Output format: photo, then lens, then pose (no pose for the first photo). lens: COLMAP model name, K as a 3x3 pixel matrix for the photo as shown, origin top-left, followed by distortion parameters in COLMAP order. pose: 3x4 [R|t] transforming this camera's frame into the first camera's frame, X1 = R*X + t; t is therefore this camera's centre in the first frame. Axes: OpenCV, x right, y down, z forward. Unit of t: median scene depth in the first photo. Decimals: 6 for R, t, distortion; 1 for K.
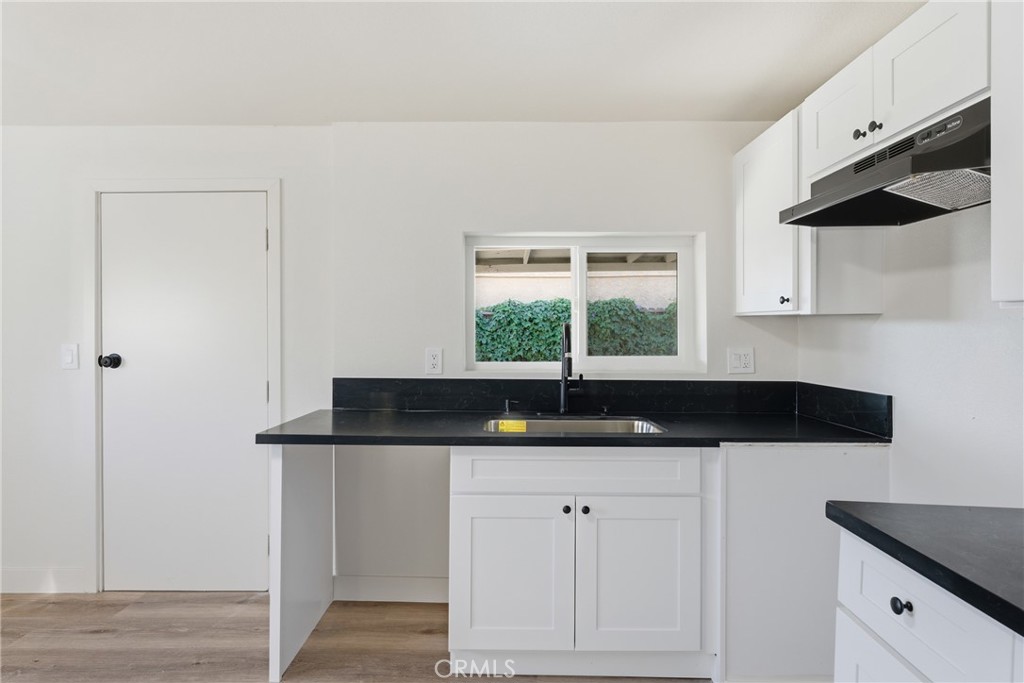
lens RADIAL K [[542.8, 0, 512.7], [0, 542.8, 332.9], [0, 0, 1]] dist [-0.001421, -0.000066]
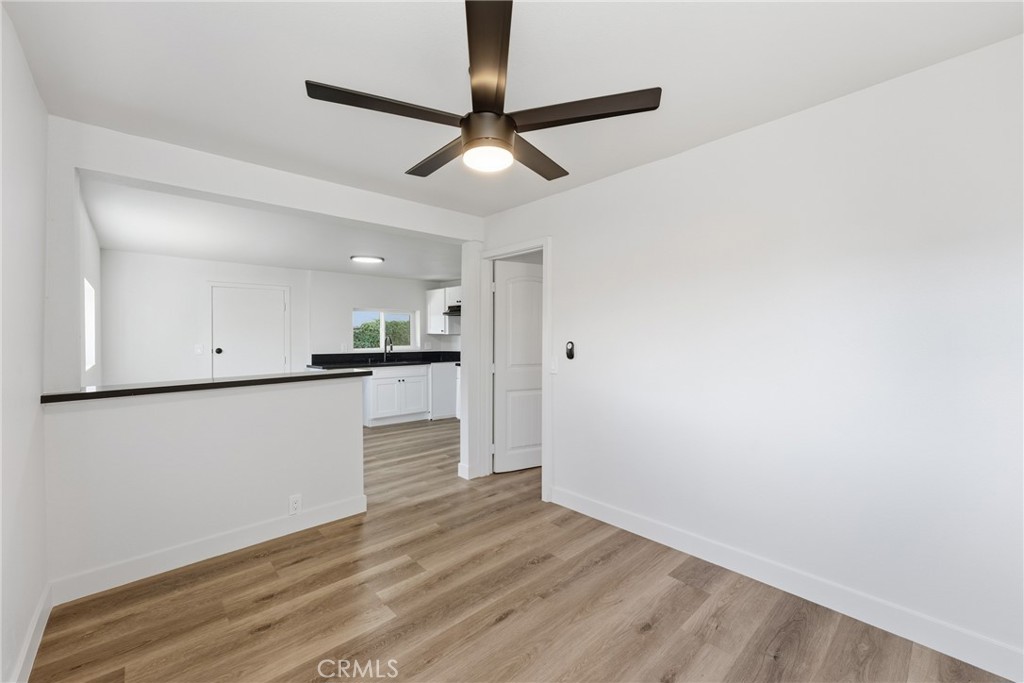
lens RADIAL K [[411.3, 0, 511.5], [0, 411.3, 337.5], [0, 0, 1]] dist [0.000793, 0.000044]
pose [[0.735725, -0.005512, 0.677258, -1.105383], [0.008909, 0.999959, -0.001539, 0.002029], [-0.677222, 0.007166, 0.735744, -1.509917]]
